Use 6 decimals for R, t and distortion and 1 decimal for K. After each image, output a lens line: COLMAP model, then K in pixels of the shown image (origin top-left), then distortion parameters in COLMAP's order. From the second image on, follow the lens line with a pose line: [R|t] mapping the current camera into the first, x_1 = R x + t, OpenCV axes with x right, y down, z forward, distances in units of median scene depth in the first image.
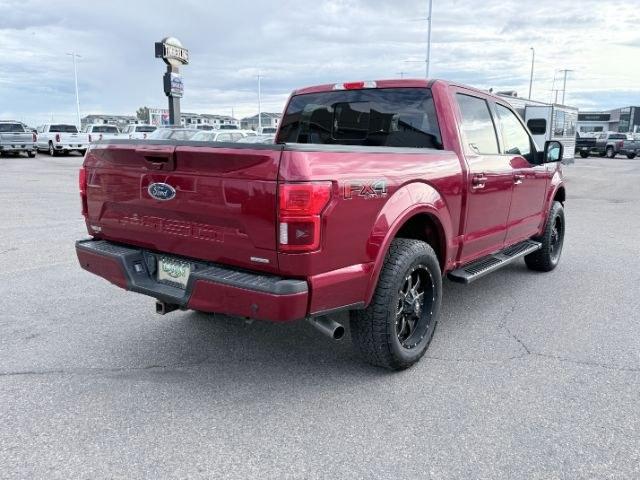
lens RADIAL K [[533.9, 0, 320.0], [0, 533.9, 240.0], [0, 0, 1]] dist [-0.001502, -0.003217]
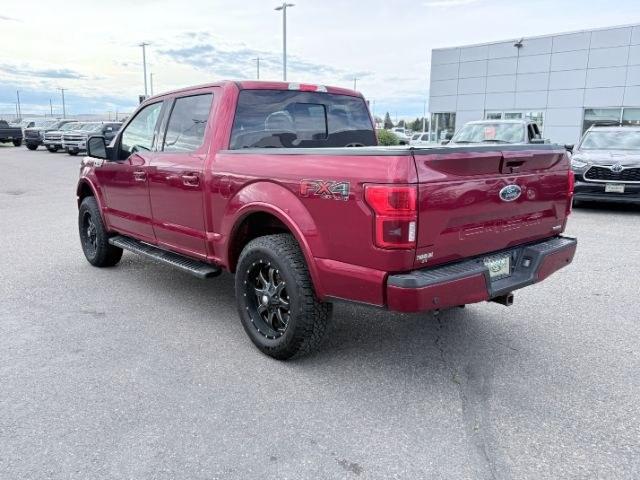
lens RADIAL K [[533.9, 0, 320.0], [0, 533.9, 240.0], [0, 0, 1]] dist [-0.001502, -0.003217]
pose [[0.226876, -0.201153, 0.952924, -1.340429], [0.178883, 0.970399, 0.162253, -0.227377], [-0.957355, 0.133651, 0.256143, 1.027733]]
